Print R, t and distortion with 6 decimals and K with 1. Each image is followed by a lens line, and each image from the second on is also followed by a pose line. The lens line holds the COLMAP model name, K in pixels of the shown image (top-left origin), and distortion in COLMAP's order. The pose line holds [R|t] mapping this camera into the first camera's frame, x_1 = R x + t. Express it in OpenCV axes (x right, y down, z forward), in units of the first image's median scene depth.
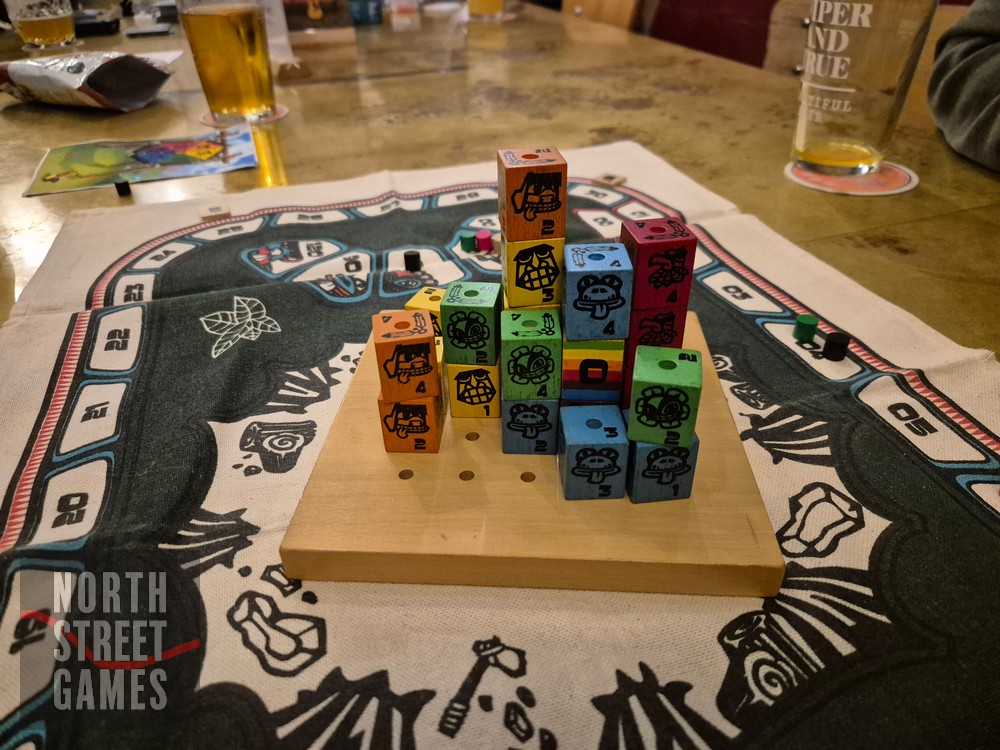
lens RADIAL K [[670.1, 0, 497.2], [0, 670.1, 355.4], [0, 0, 1]] dist [0.071738, -0.080447]
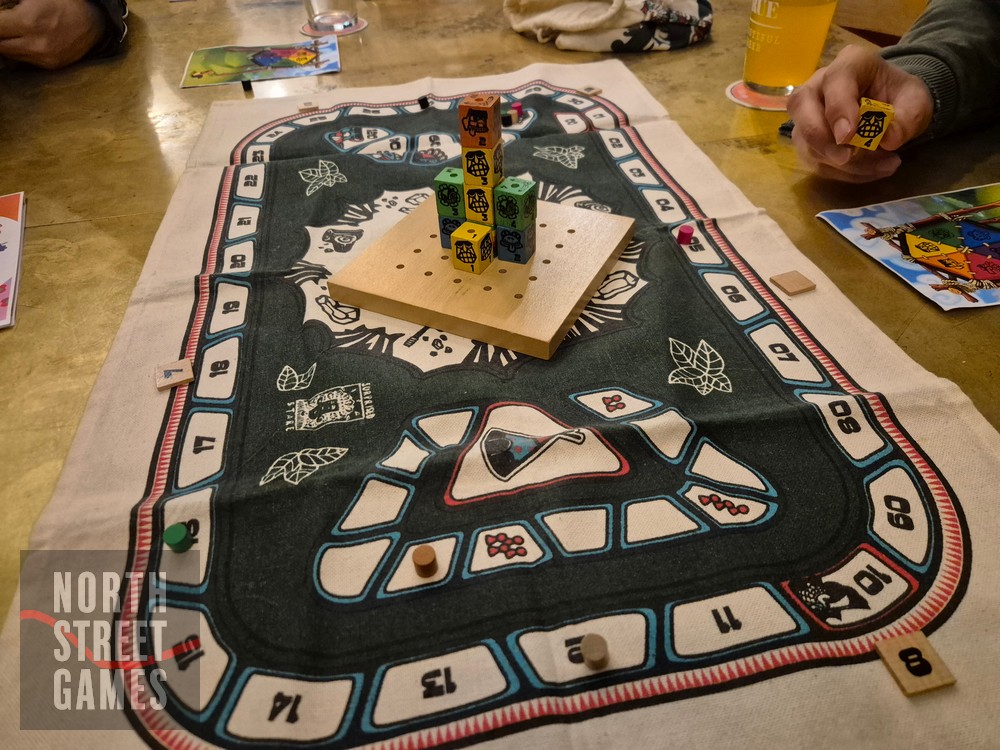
lens RADIAL K [[670.1, 0, 497.2], [0, 670.1, 355.4], [0, 0, 1]] dist [0.071738, -0.080447]
pose [[0.991366, 0.077310, -0.105908, 0.212845], [-0.062711, 0.988881, 0.134842, 0.117436], [0.115155, -0.127036, 0.985191, -0.544674]]
